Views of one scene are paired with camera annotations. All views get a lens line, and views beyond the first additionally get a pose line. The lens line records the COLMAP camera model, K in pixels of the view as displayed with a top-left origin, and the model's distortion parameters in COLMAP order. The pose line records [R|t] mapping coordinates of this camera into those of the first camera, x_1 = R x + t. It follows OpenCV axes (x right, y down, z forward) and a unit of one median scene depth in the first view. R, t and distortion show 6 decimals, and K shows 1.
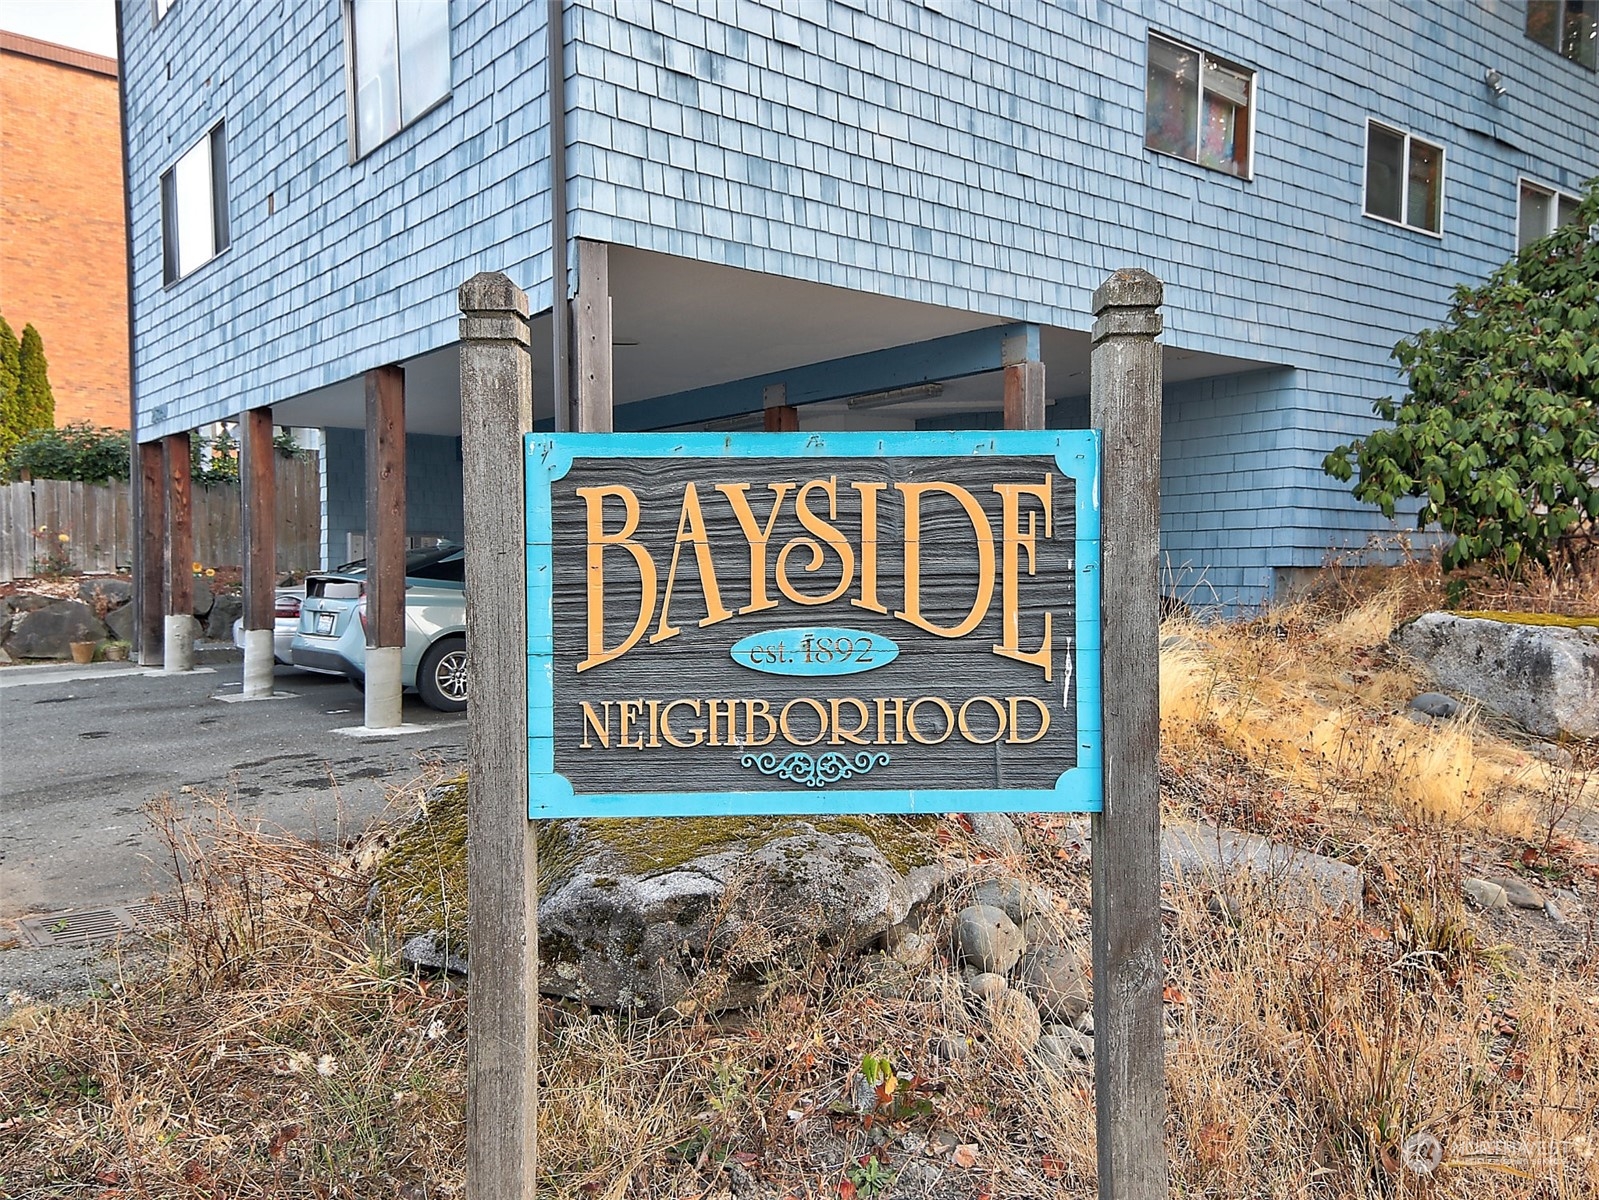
lens RADIAL K [[1242.6, 0, 799.5], [0, 1242.6, 600.0], [0, 0, 1]] dist [0.140977, -0.004761]
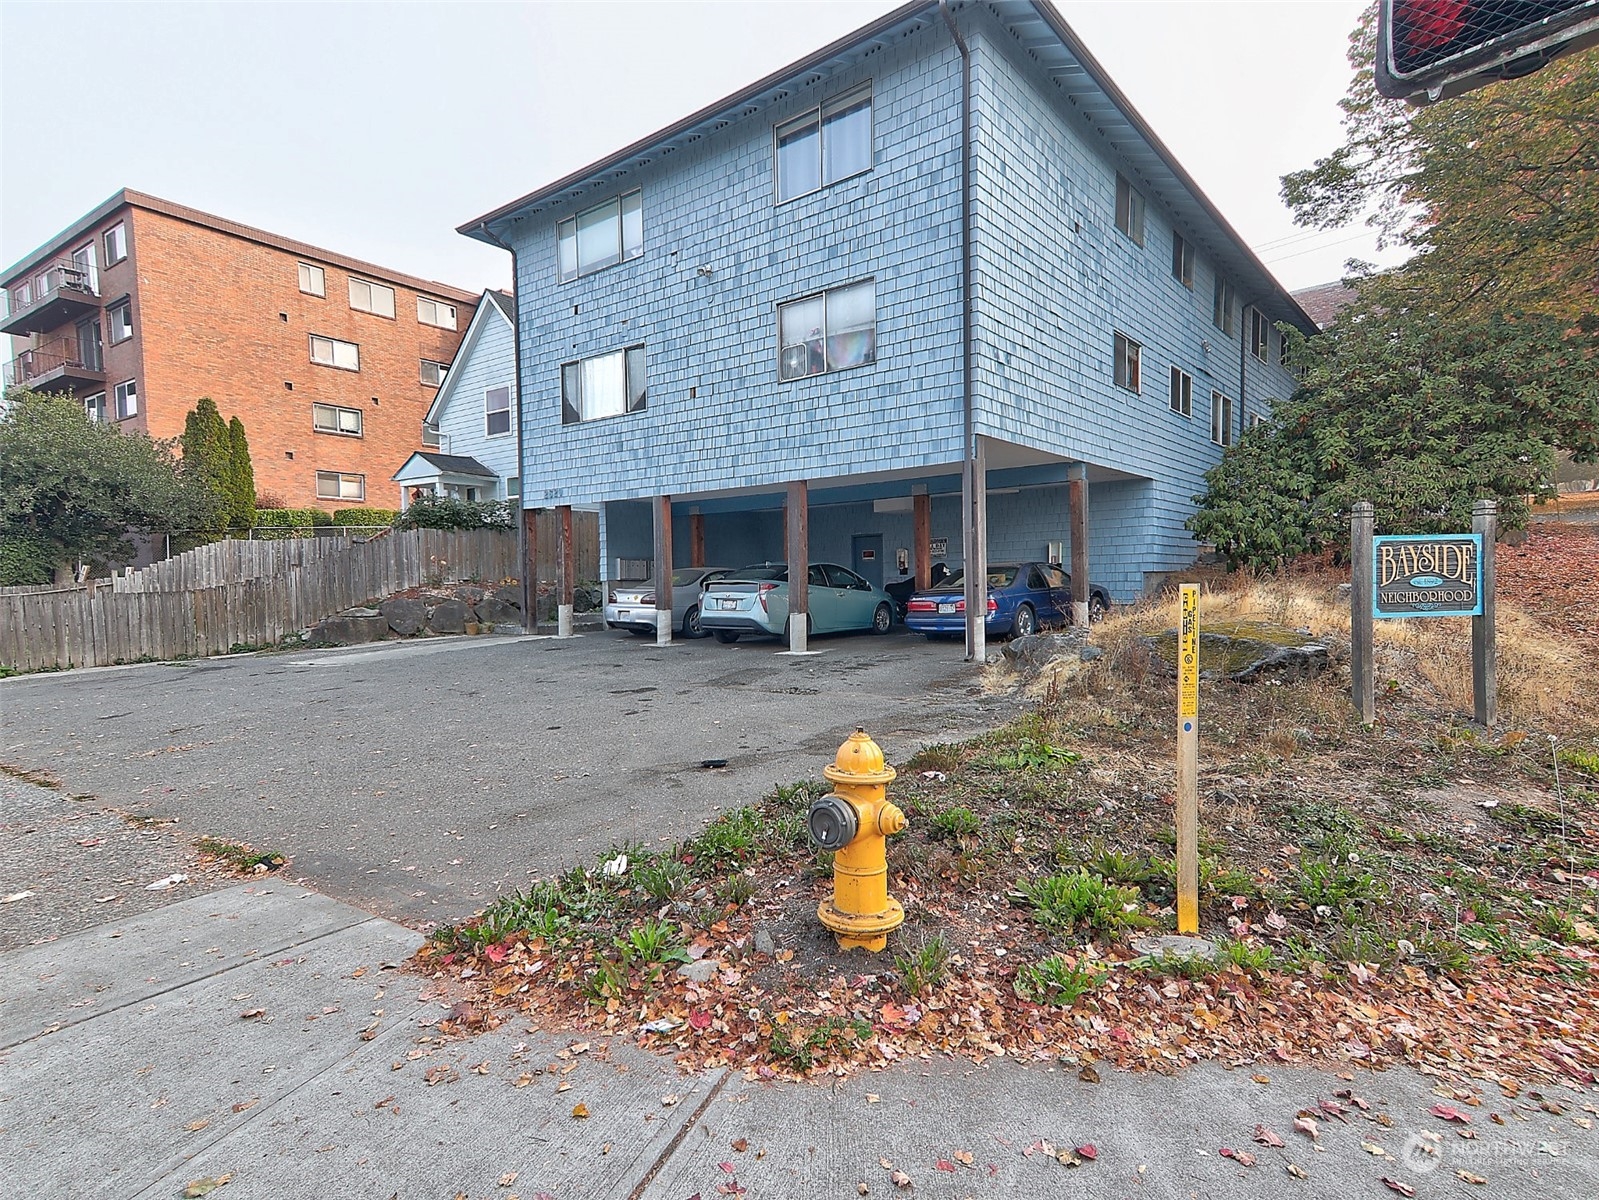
lens RADIAL K [[855.6, 0, 799.5], [0, 855.6, 600.0], [0, 0, 1]] dist [0.100457, 0.038504]
pose [[0.975710, -0.015474, 0.218519, -0.591648], [0.015953, 0.999873, -0.000428, 0.014438], [-0.218485, 0.003904, 0.975832, -0.351157]]
